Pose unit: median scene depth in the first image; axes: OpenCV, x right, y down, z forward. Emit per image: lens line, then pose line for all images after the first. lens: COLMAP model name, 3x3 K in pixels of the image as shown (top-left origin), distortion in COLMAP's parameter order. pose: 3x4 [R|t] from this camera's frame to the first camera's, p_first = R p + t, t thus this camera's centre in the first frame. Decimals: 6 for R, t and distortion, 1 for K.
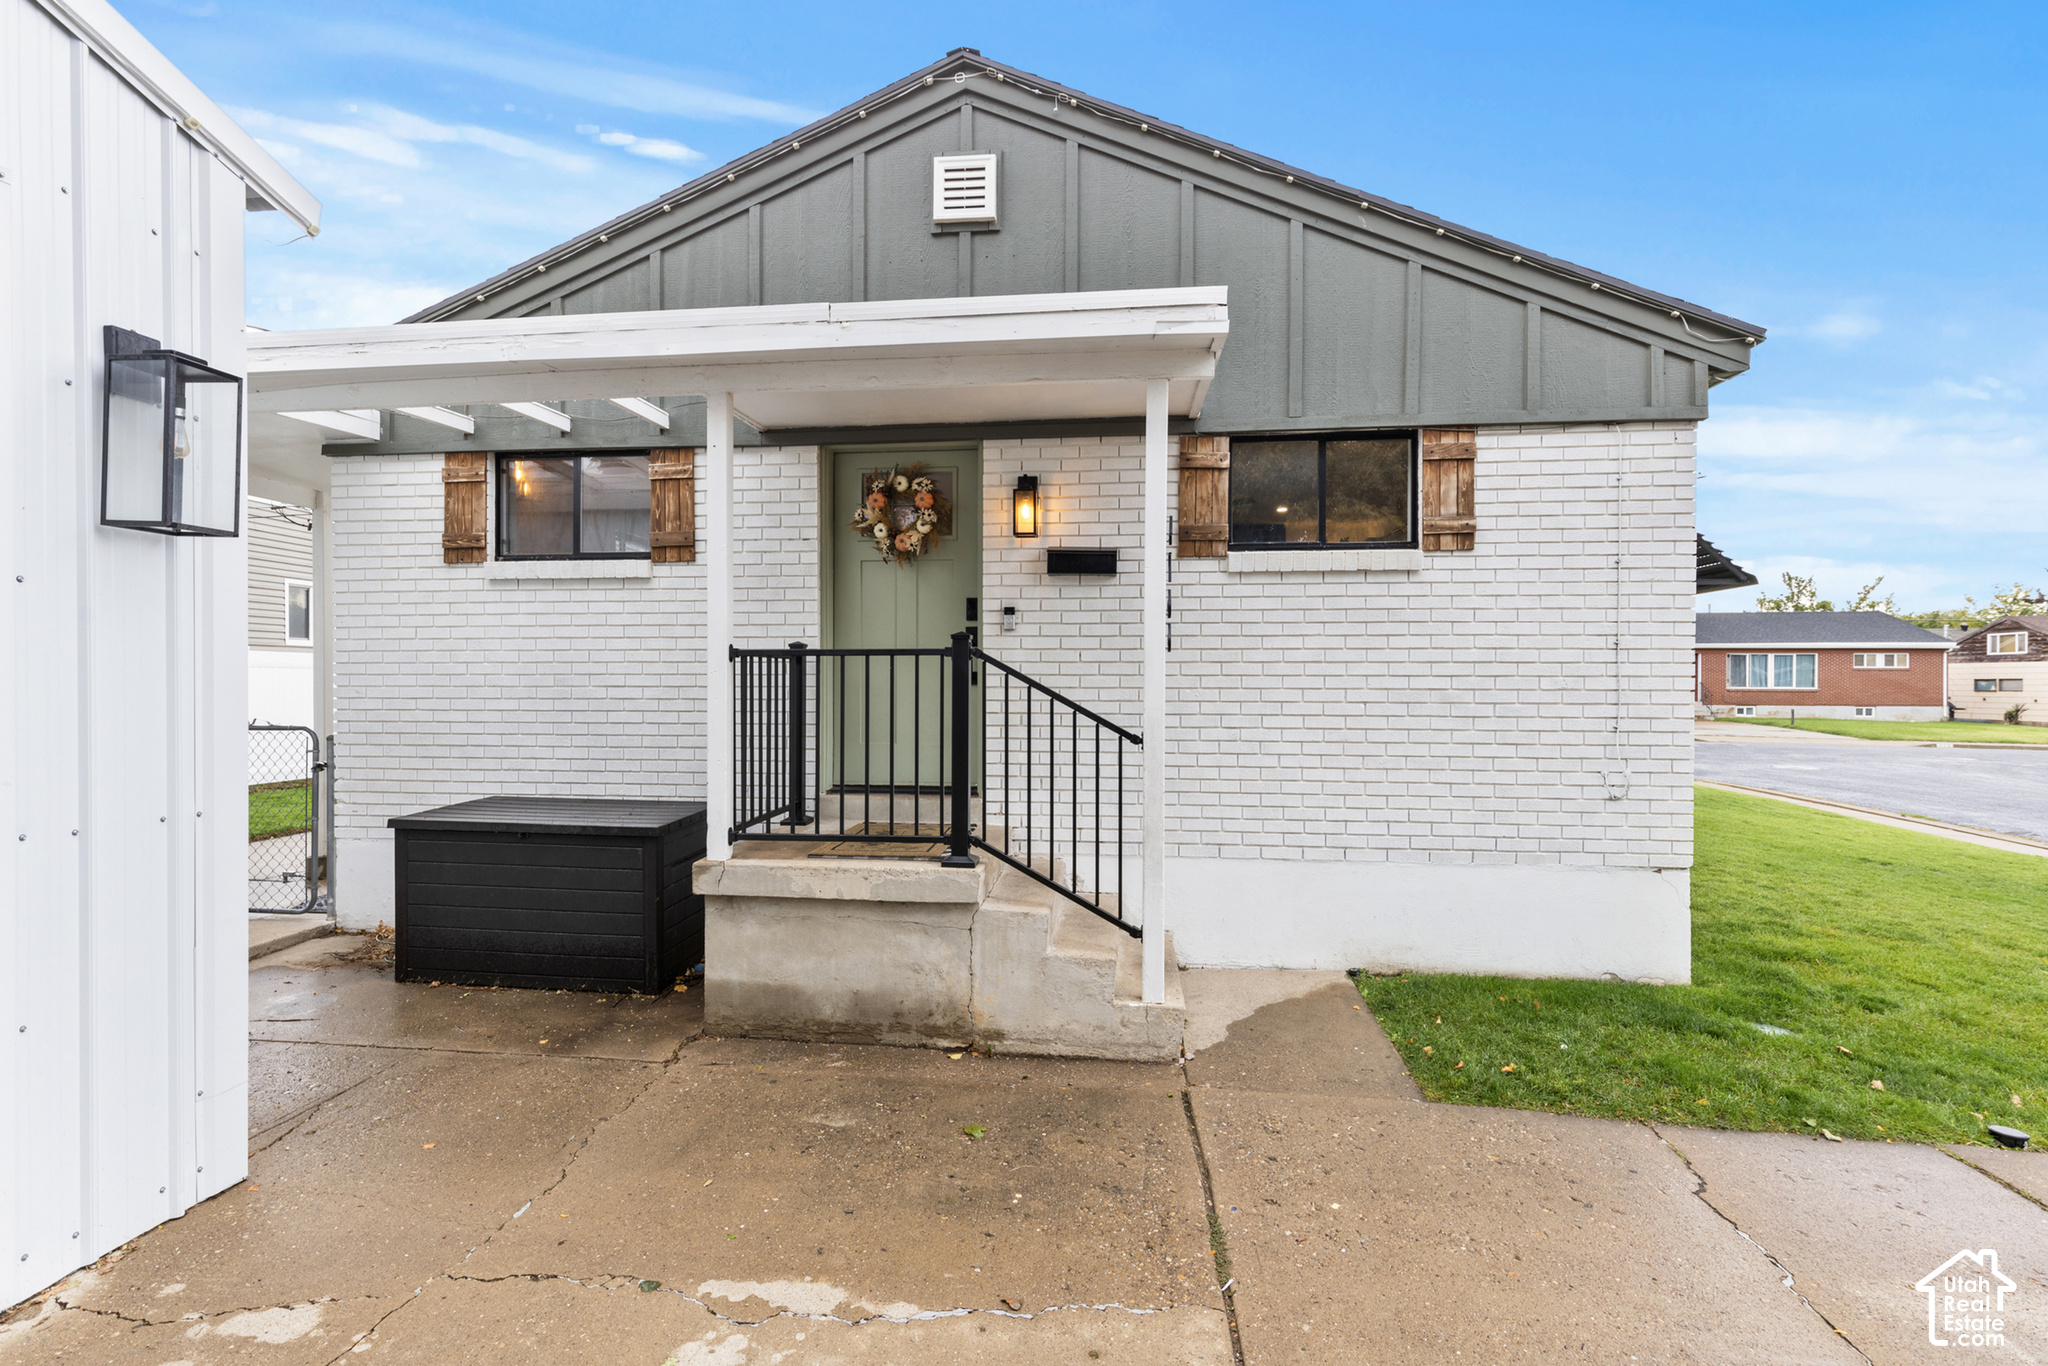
lens RADIAL K [[935.3, 0, 1021.3], [0, 935.3, 694.0], [0, 0, 1]] dist [-0.001627, -0.000257]
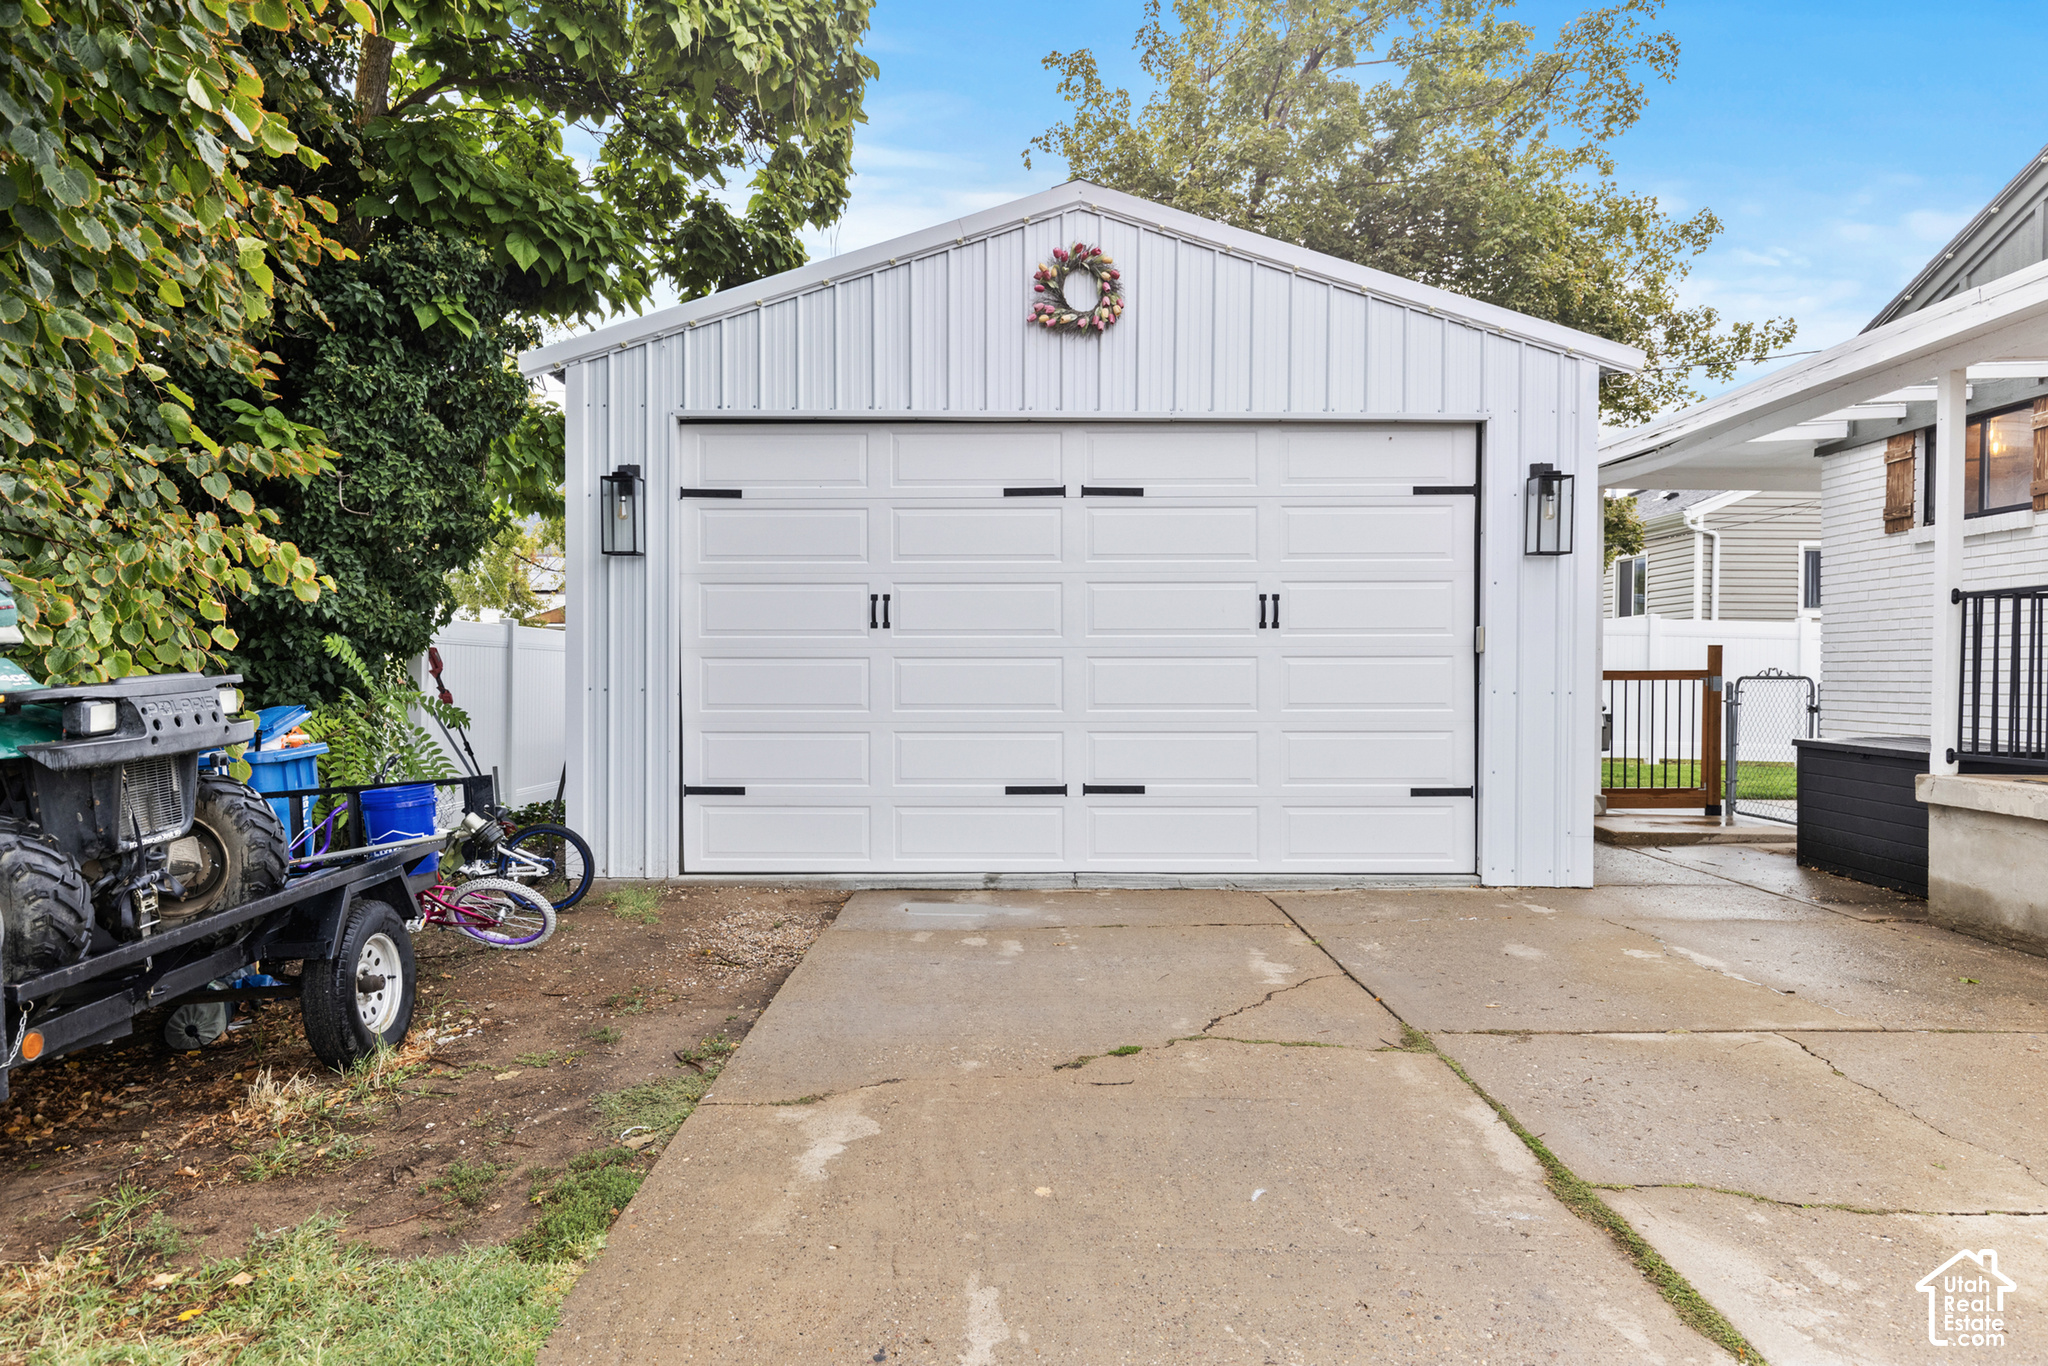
lens RADIAL K [[1284.4, 0, 1022.2], [0, 1284.4, 688.6], [0, 0, 1]] dist [0.000476, 0.000200]
pose [[0.107587, 0.009398, -0.994151, 0.856389], [-0.015851, 0.999844, 0.007736, 0.056603], [0.994069, 0.014926, 0.107719, -0.231875]]
